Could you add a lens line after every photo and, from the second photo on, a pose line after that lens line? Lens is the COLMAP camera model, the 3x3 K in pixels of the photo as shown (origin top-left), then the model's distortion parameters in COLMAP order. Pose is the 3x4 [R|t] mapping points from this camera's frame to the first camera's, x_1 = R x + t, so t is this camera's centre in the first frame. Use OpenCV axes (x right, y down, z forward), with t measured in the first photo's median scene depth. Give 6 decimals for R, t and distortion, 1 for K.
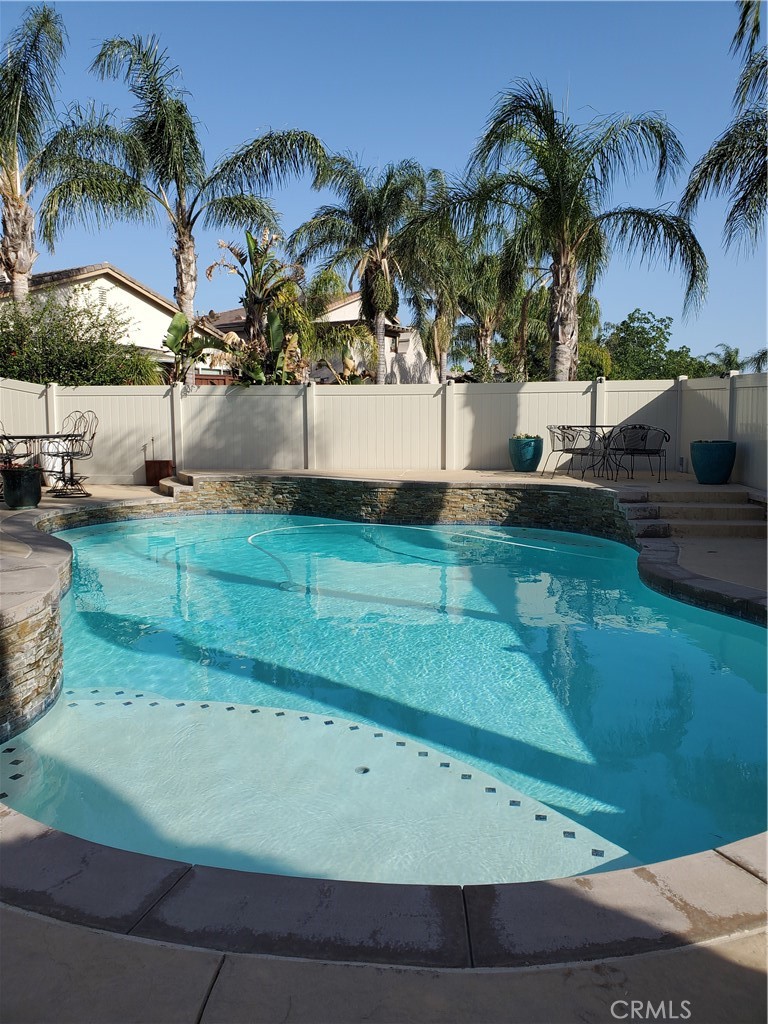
lens RADIAL K [[789.4, 0, 383.1], [0, 789.4, 517.7], [0, 0, 1]] dist [0.064427, -0.130357]
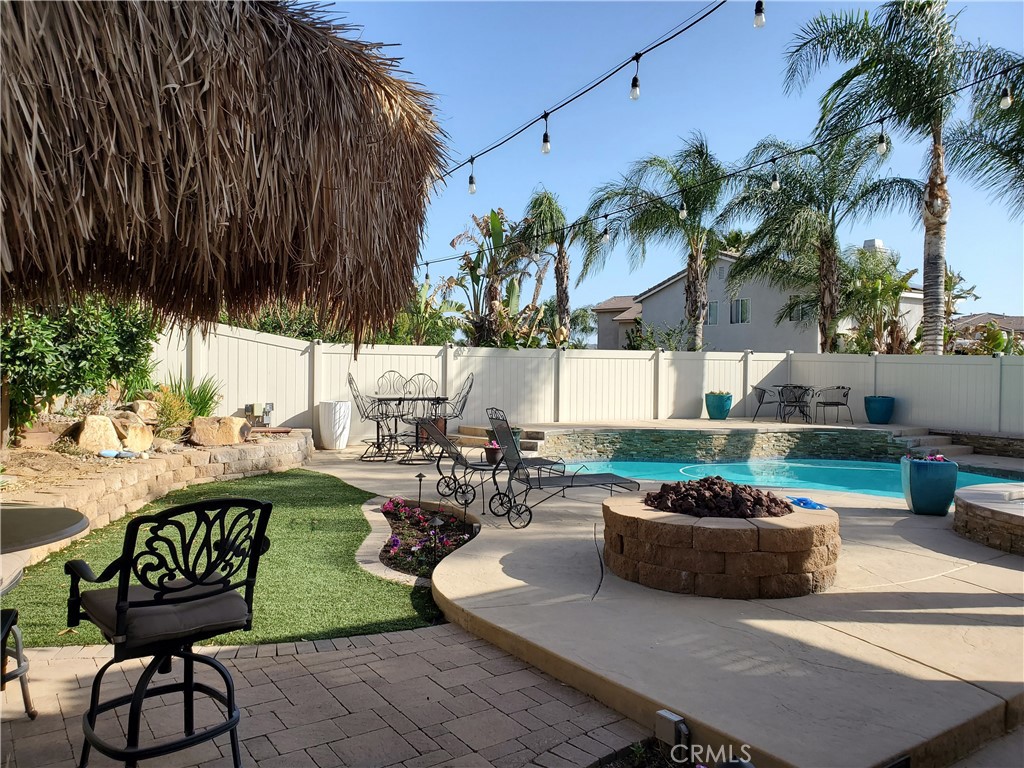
lens RADIAL K [[799.4, 0, 502.7], [0, 799.4, 390.2], [0, 0, 1]] dist [0.012249, -0.006848]
pose [[0.810994, -0.003640, 0.585043, -0.786893], [0.058949, 0.995400, -0.075522, -0.024558], [-0.582077, 0.095735, 0.807478, 0.118606]]
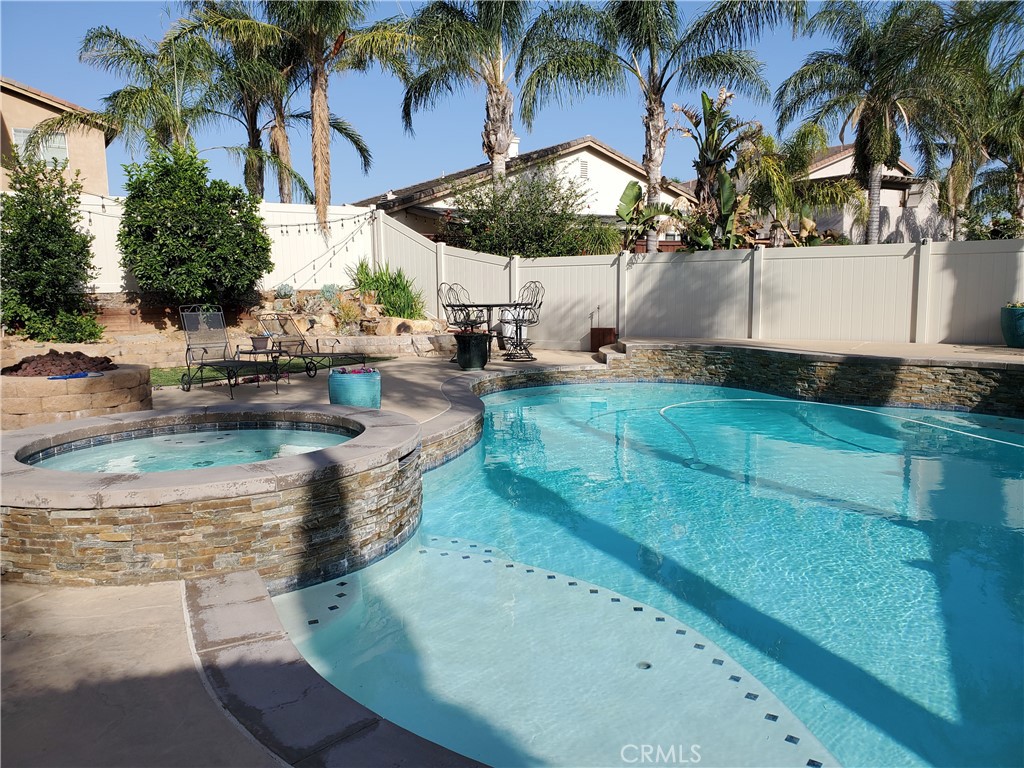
lens RADIAL K [[799.4, 0, 502.7], [0, 799.4, 390.2], [0, 0, 1]] dist [0.012249, -0.006848]
pose [[0.896745, 0.050357, -0.439673, 0.058408], [-0.046992, 0.998723, 0.018541, -0.004273], [0.440045, 0.004034, 0.897967, 0.018639]]
